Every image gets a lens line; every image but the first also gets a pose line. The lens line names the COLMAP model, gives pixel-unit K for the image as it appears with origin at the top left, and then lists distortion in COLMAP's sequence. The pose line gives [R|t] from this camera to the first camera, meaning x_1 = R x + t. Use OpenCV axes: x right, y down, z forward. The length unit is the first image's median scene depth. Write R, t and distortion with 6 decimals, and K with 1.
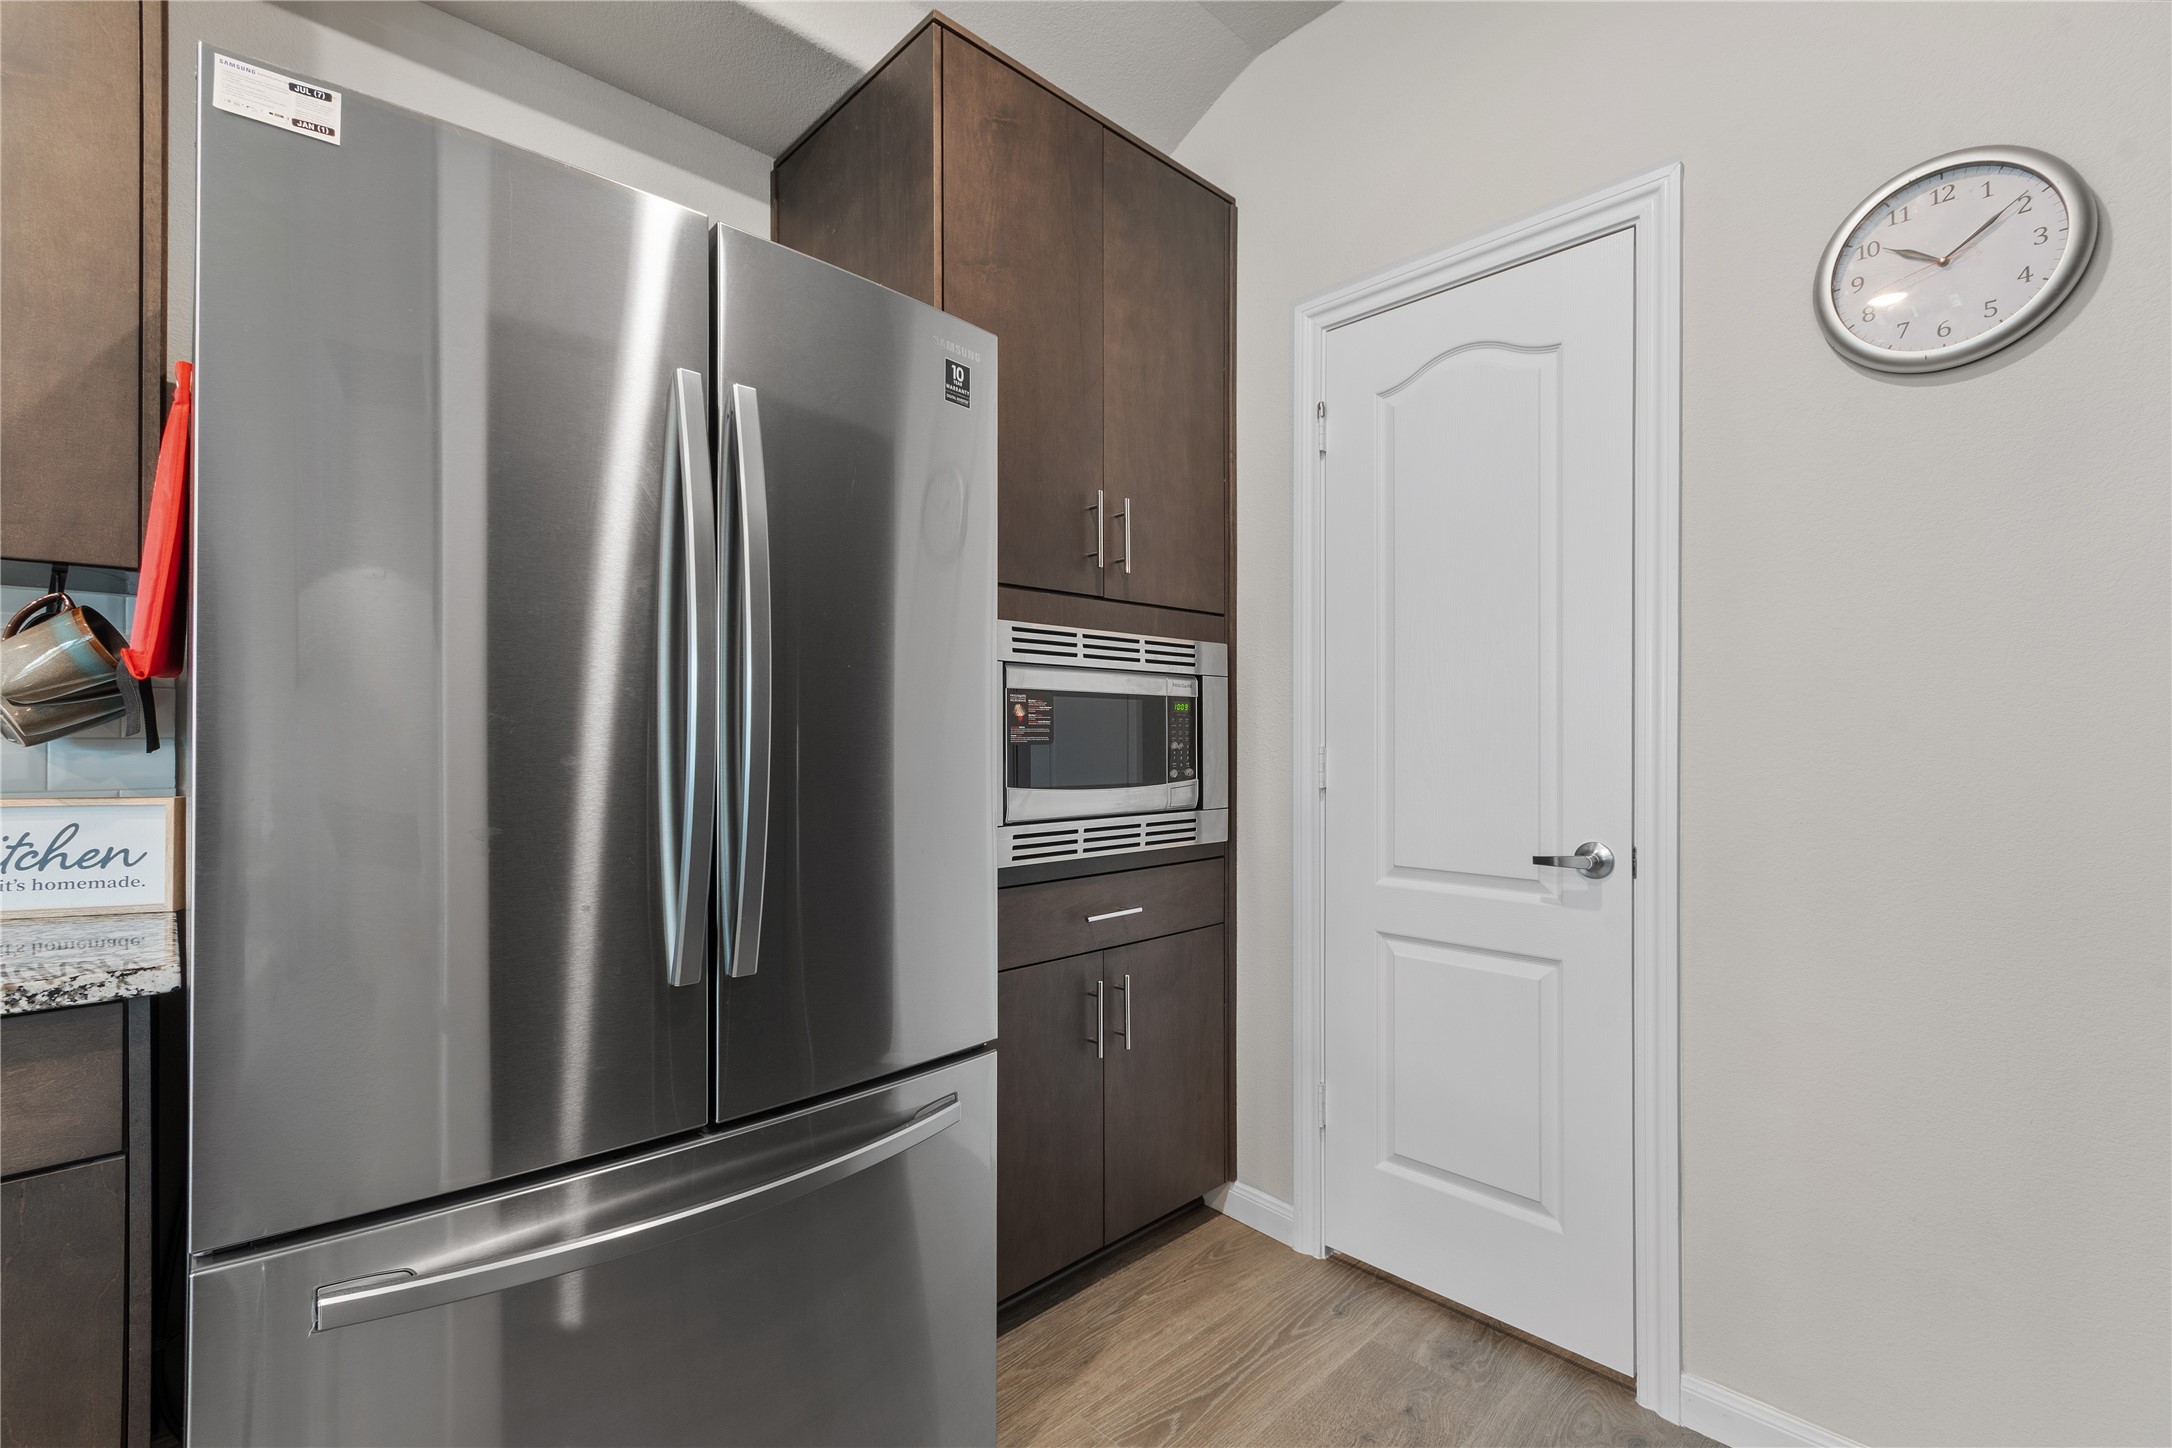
lens RADIAL K [[963.3, 0, 1076.3], [0, 963.3, 731.4], [0, 0, 1]] dist [0.003005, 0.000470]
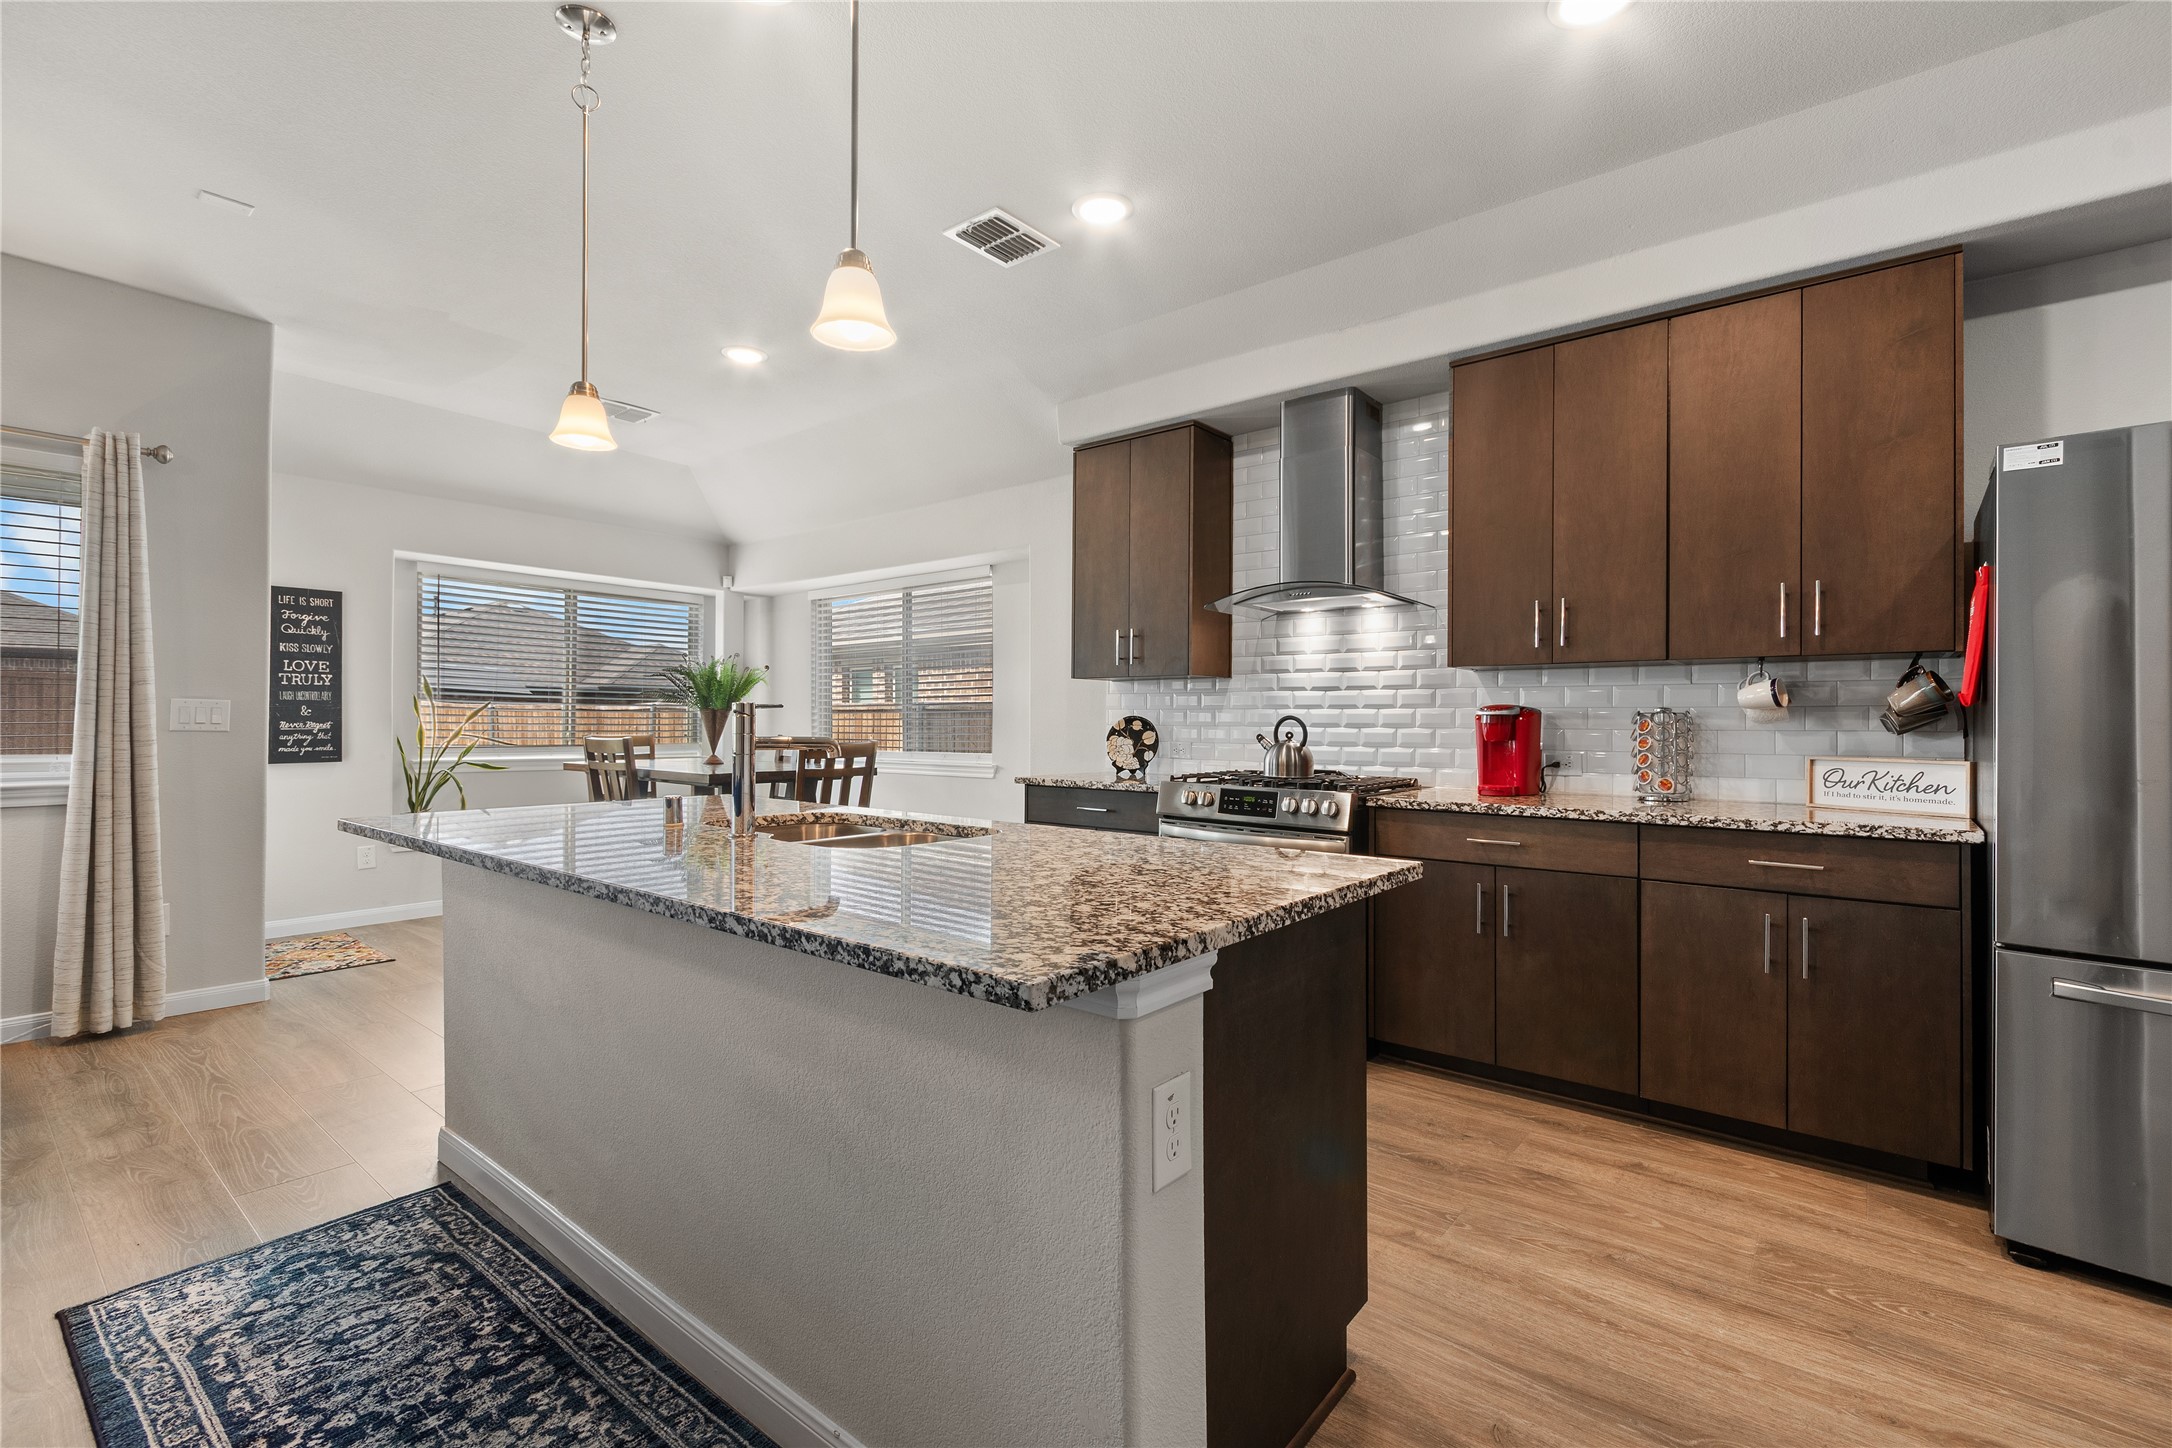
lens RADIAL K [[964.1, 0, 1097.0], [0, 964.1, 721.7], [0, 0, 1]] dist [0.003864, 0.000110]
pose [[0.135122, -0.002216, -0.990827, 0.867267], [0.000599, 0.999997, -0.002155, -0.011965], [0.990829, -0.000302, 0.135123, -1.139685]]
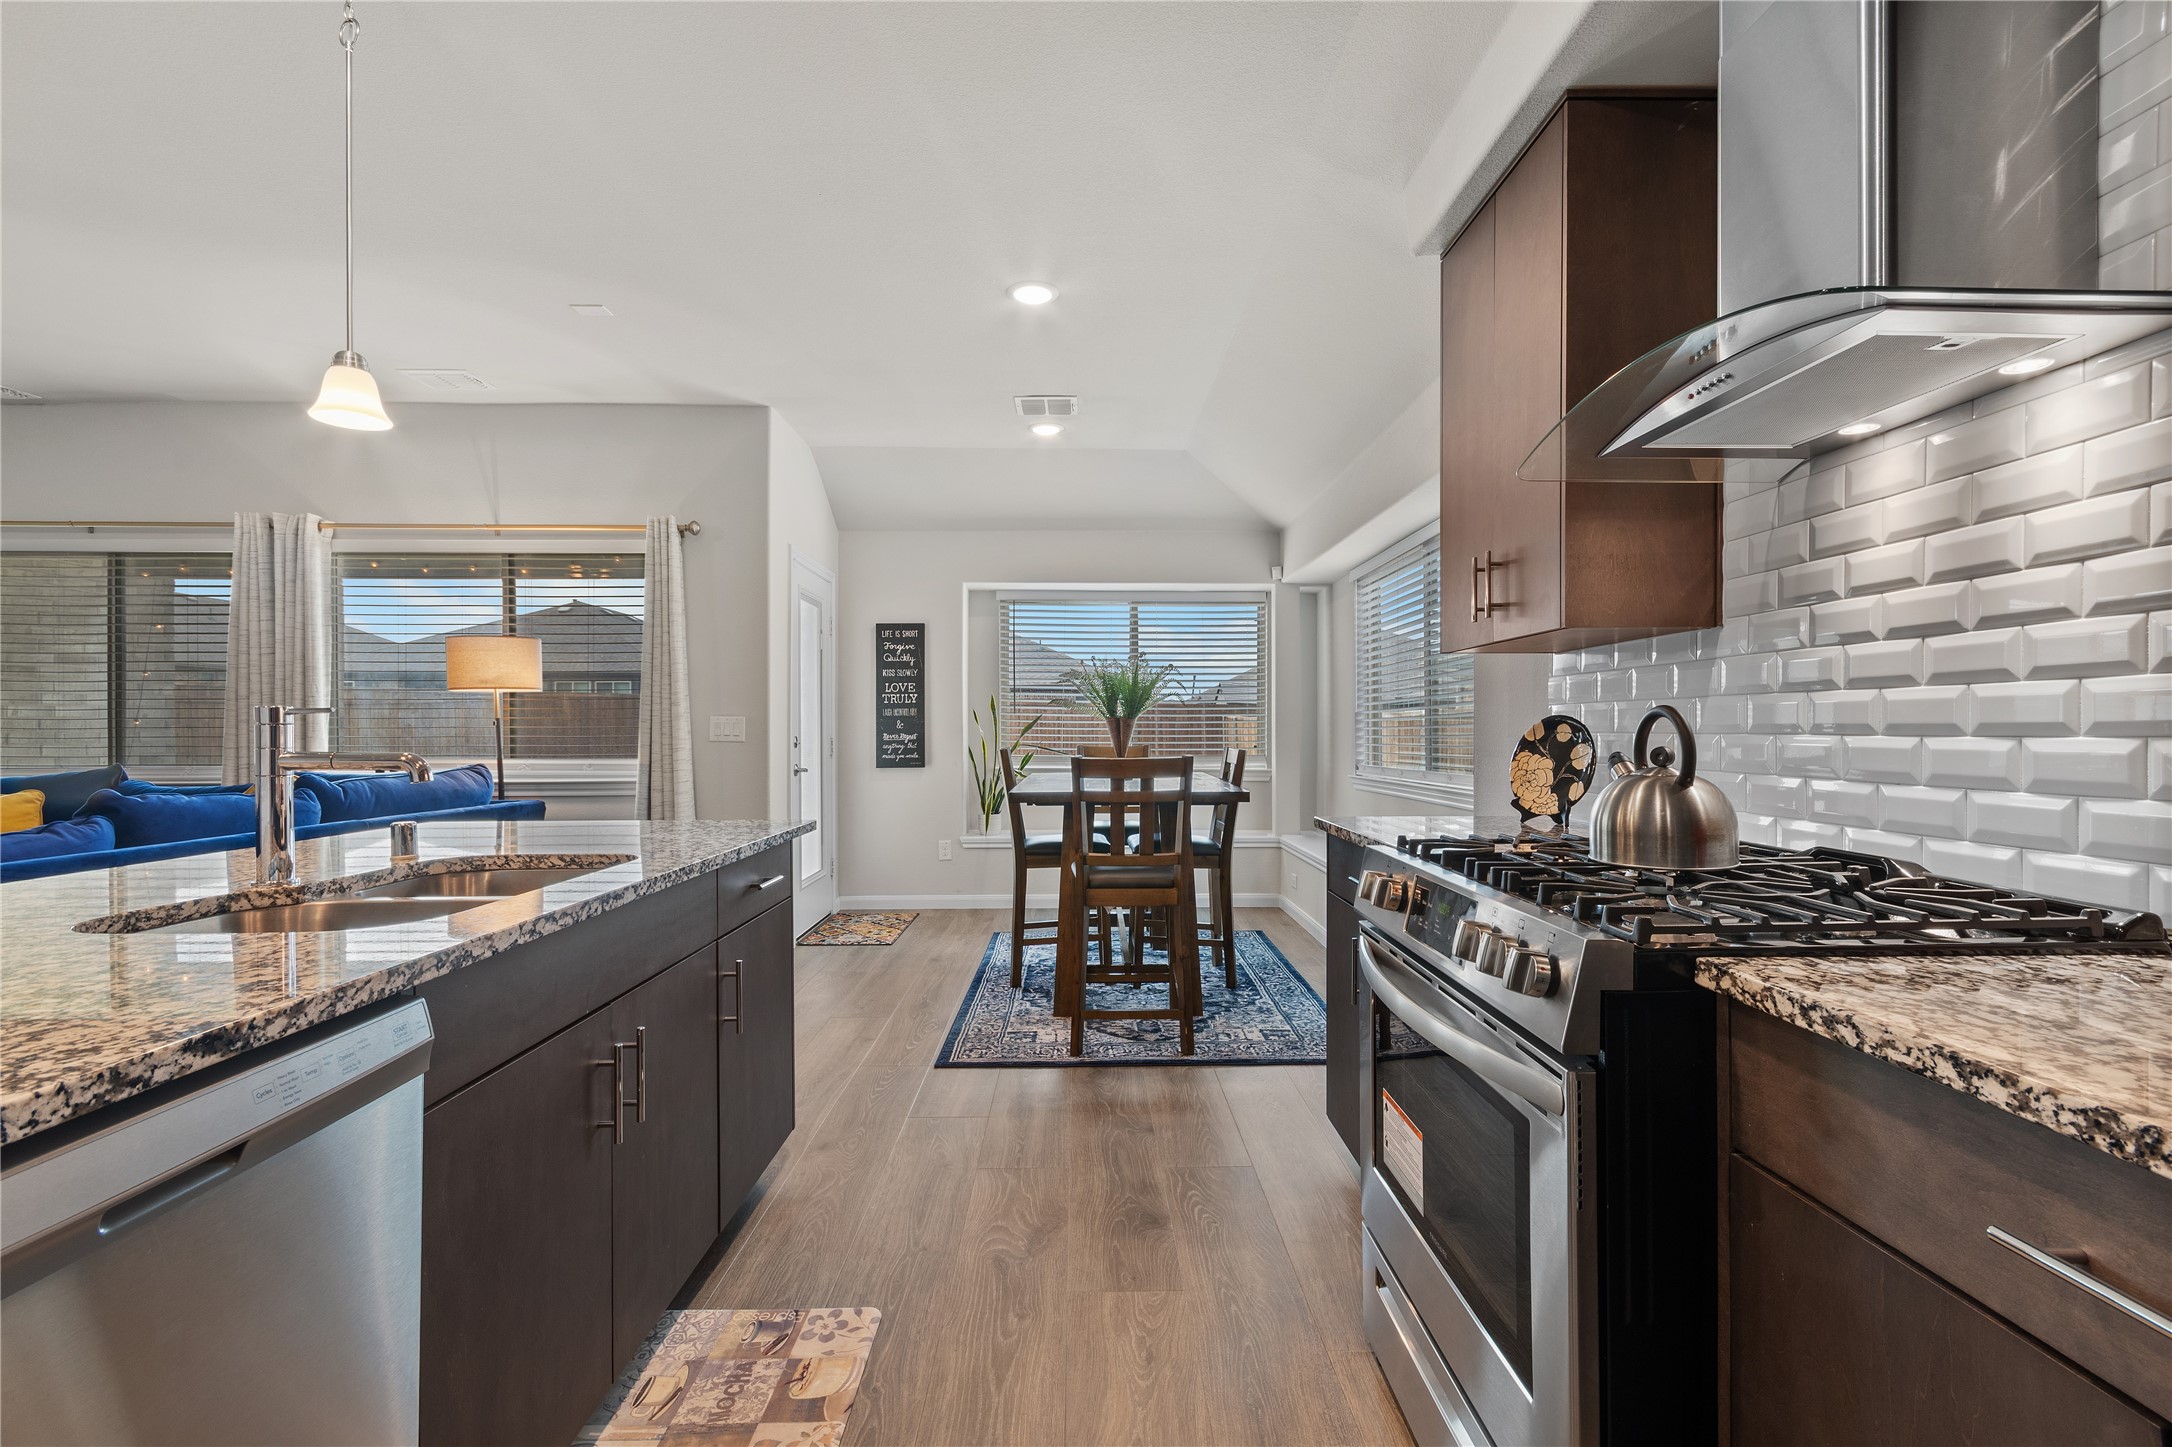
lens RADIAL K [[960.3, 0, 1090.9], [0, 960.3, 741.7], [0, 0, 1]] dist [0.000704, 0.000147]
pose [[-0.678832, 0.008975, -0.734239, -0.727369], [0.006593, 0.999959, 0.006127, -0.005784], [0.734264, -0.000681, -0.678863, 0.160329]]
